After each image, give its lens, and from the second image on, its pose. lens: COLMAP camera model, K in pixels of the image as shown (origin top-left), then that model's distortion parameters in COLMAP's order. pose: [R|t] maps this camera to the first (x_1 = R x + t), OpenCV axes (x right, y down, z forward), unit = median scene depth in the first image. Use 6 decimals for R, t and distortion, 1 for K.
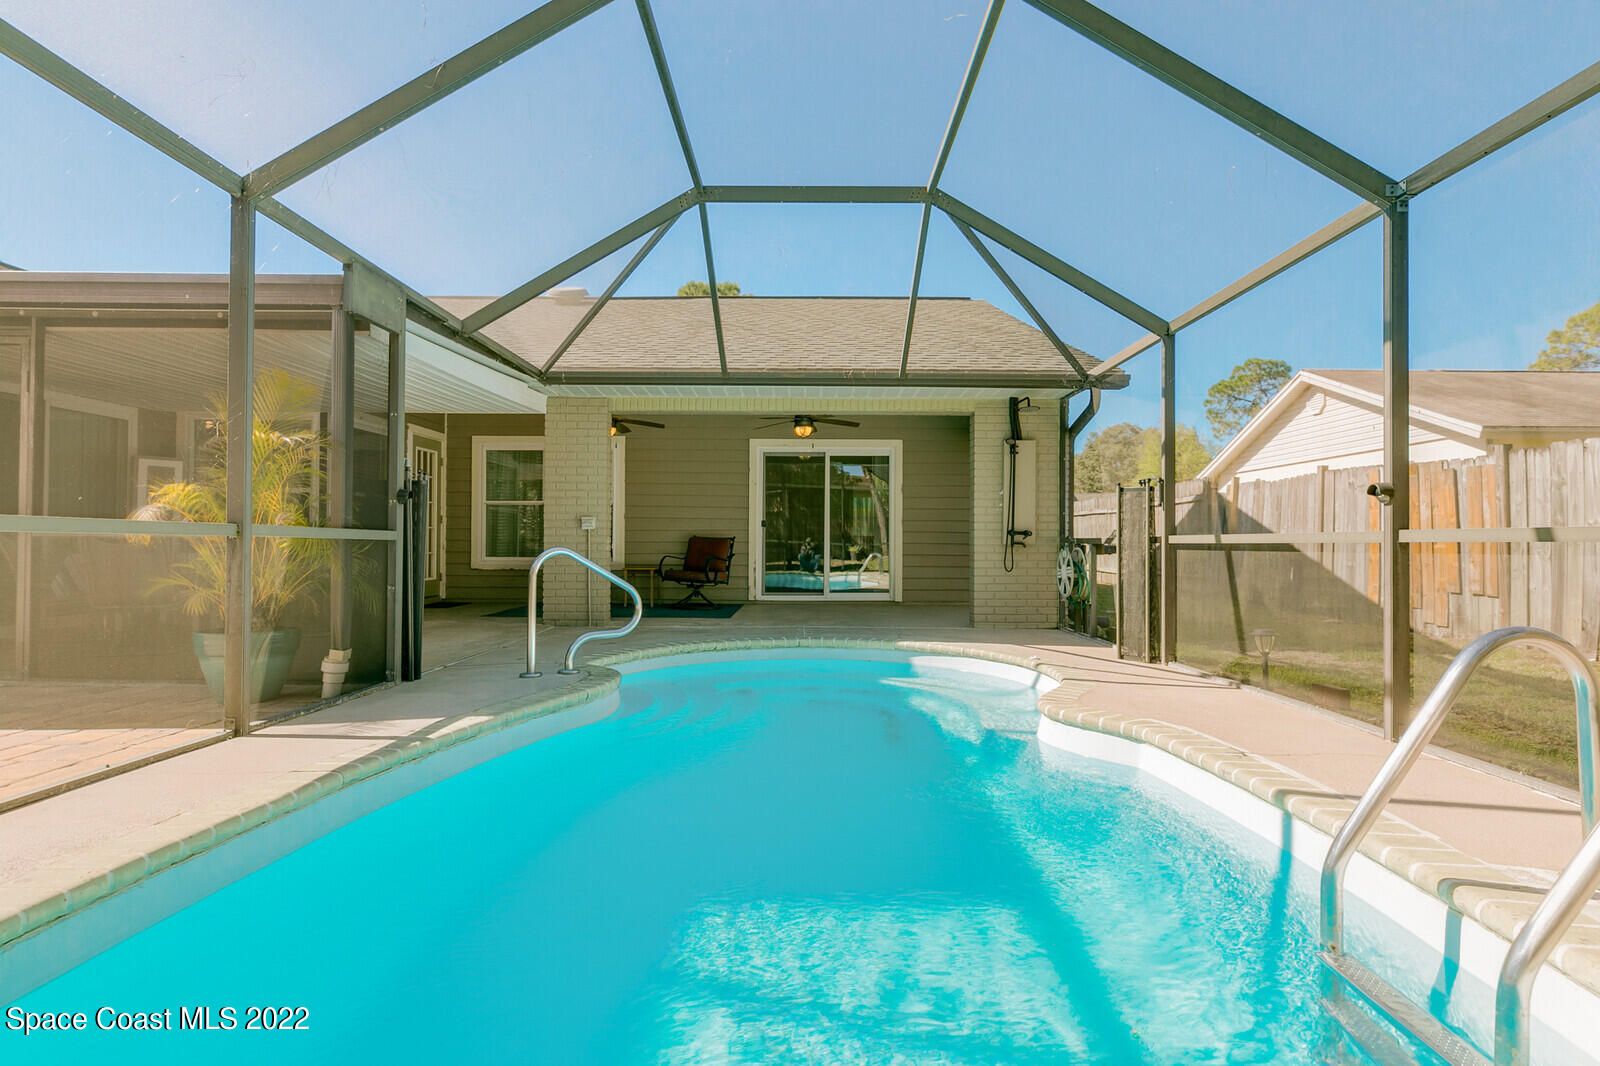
lens RADIAL K [[805.6, 0, 821.5], [0, 805.6, 524.5], [0, 0, 1]] dist [0.002777, -0.000326]
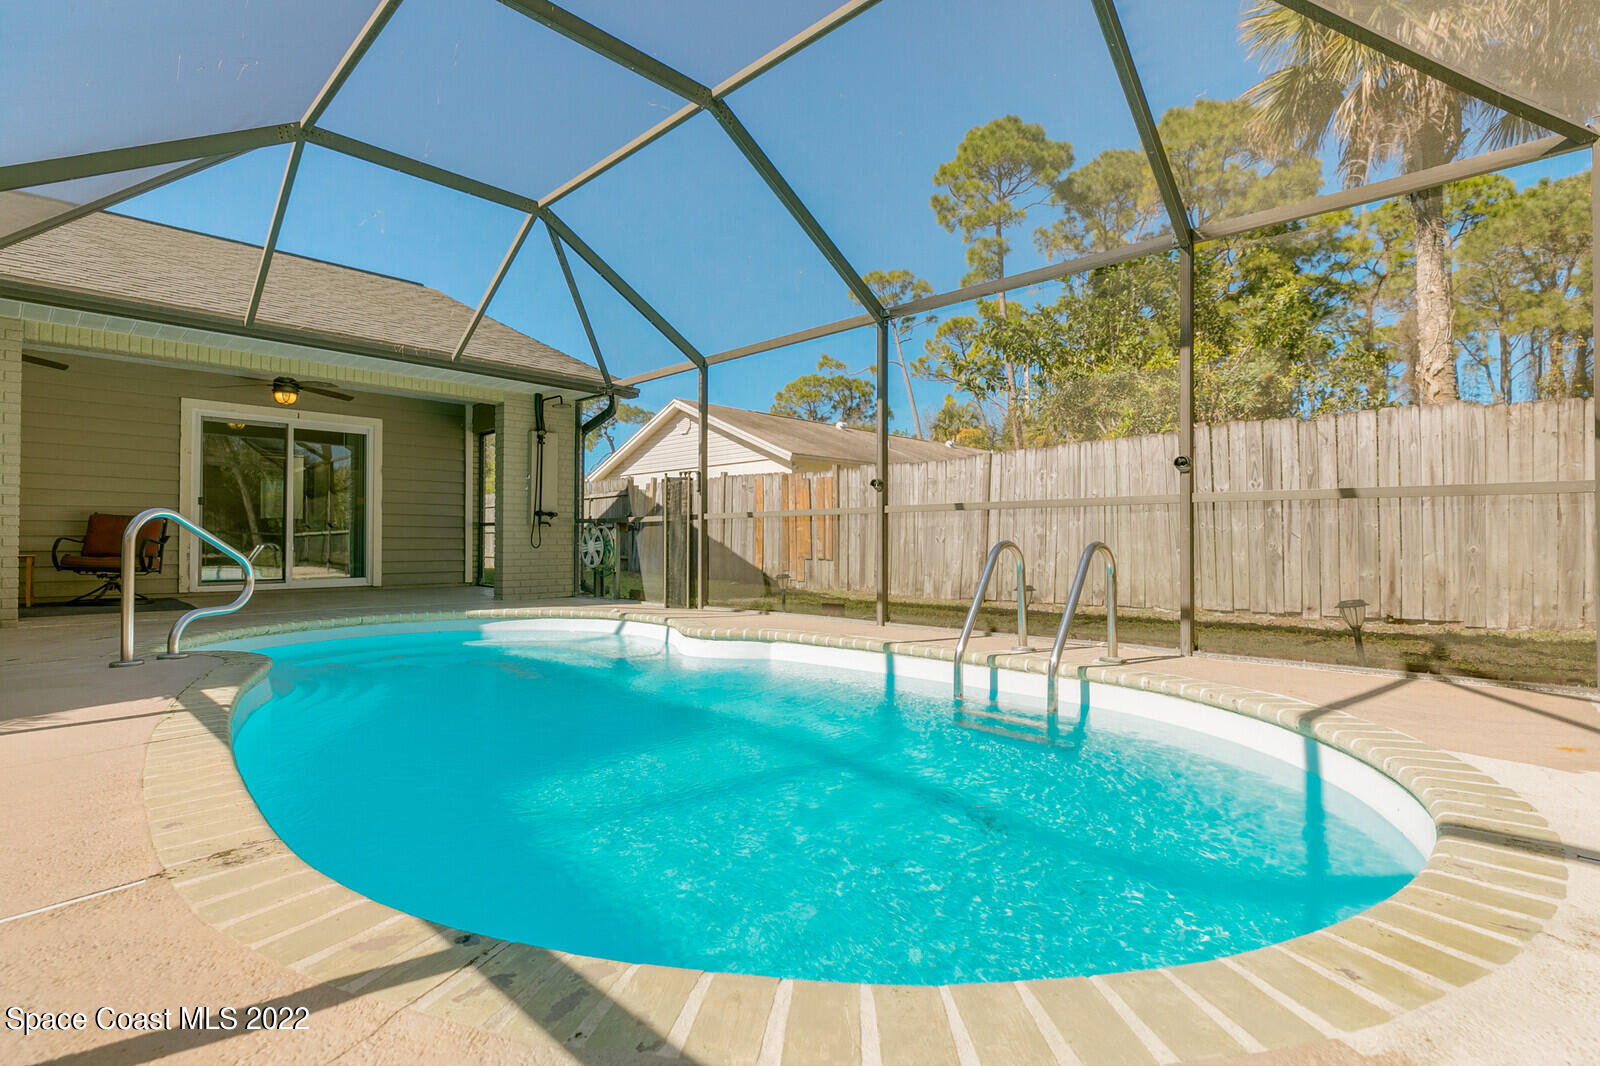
lens RADIAL K [[805.6, 0, 782.4], [0, 805.6, 533.0], [0, 0, 1]] dist [0.002777, -0.000326]
pose [[0.694251, 0.007671, 0.719692, -0.335584], [-0.011911, 0.999929, 0.000832, 0.032217], [-0.719635, -0.009149, 0.694293, -0.028995]]
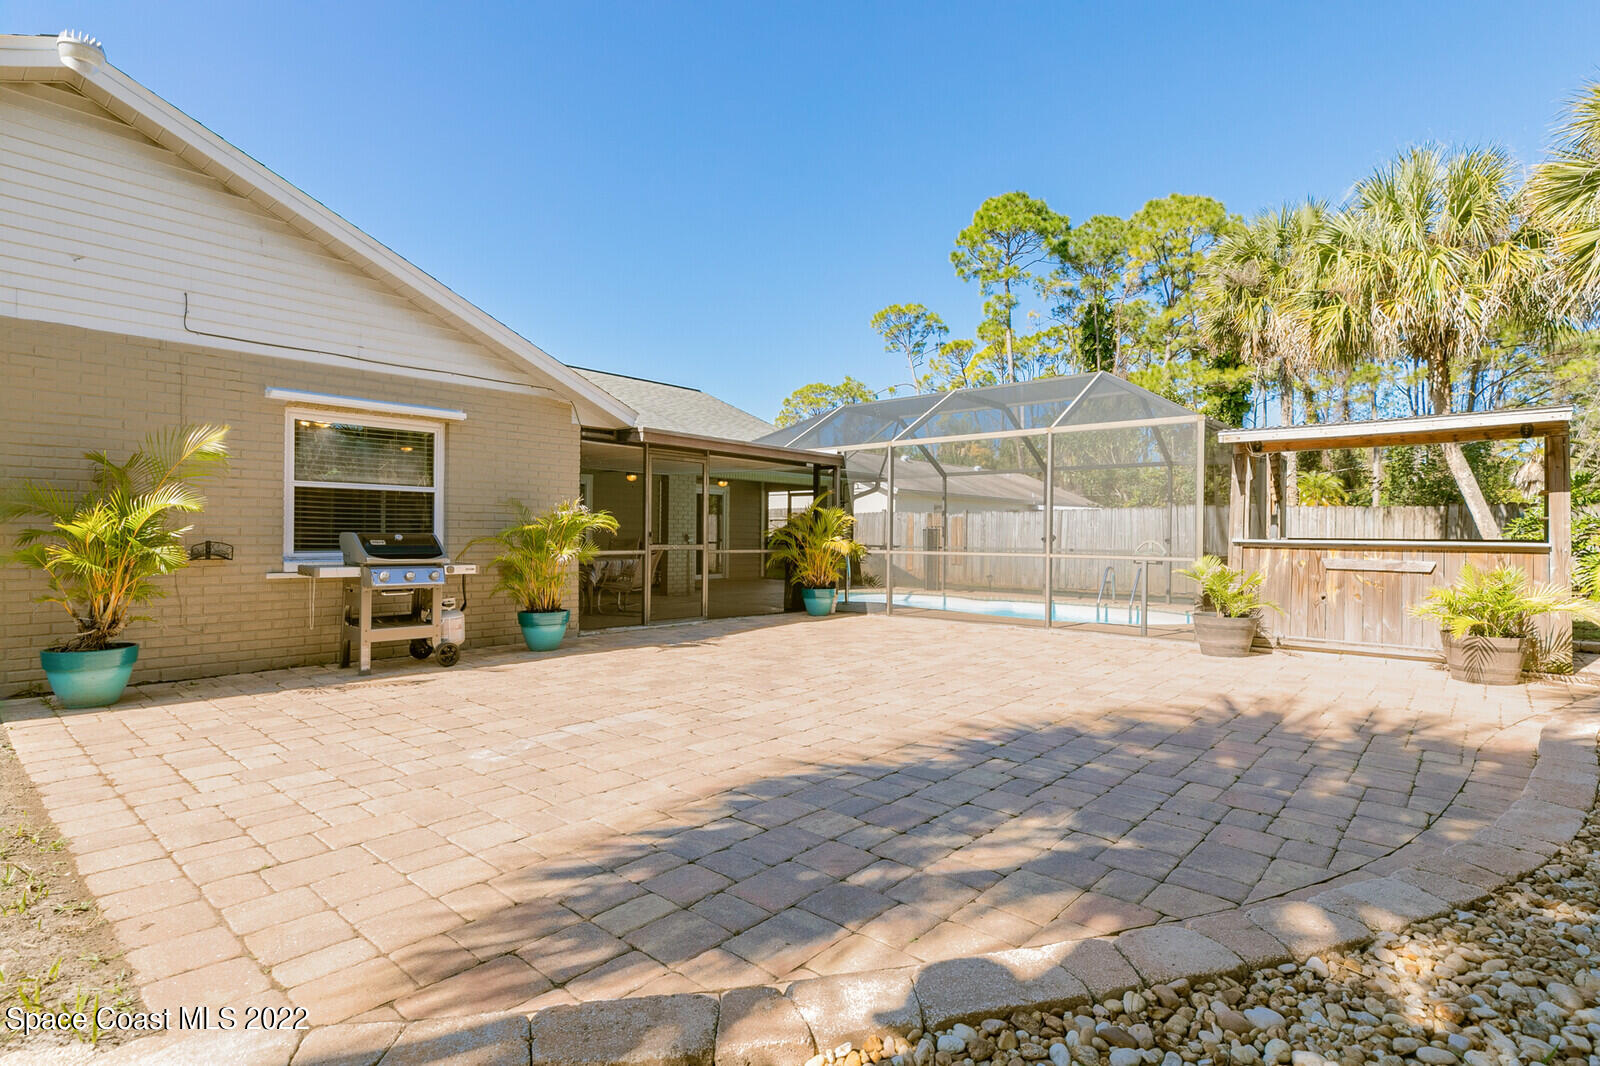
lens RADIAL K [[805.6, 0, 775.1], [0, 805.6, 529.1], [0, 0, 1]] dist [0.002777, -0.000326]
pose [[0.675996, 0.009195, 0.736848, -0.780153], [-0.022192, 0.999723, 0.007884, 0.005526], [-0.736571, -0.021682, 0.676012, -0.156916]]
